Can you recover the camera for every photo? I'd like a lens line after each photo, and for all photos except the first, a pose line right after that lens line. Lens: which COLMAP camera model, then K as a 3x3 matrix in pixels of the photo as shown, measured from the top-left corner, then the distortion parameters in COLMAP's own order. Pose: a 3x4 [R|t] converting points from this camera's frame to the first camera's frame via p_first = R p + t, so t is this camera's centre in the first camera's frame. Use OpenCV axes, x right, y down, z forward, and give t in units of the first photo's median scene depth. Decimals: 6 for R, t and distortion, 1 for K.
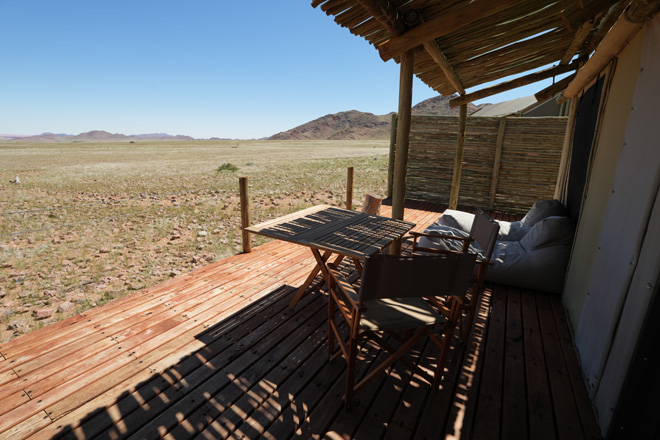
lens RADIAL K [[290.7, 0, 332.6], [0, 290.7, 218.3], [0, 0, 1]] dist [-0.036734, 0.001437]
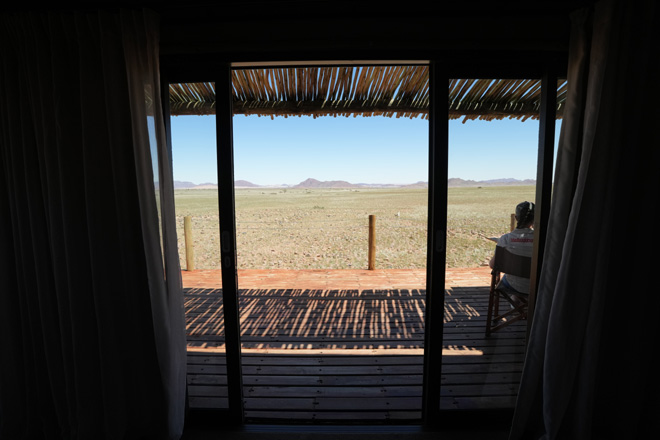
lens RADIAL K [[290.7, 0, 331.9], [0, 290.7, 224.3], [0, 0, 1]] dist [-0.036734, 0.001437]
pose [[0.480517, 0.080292, -0.873302, 0.101864], [-0.193649, 0.980934, -0.016363, 0.022911], [0.855338, 0.176977, 0.486904, -0.092627]]
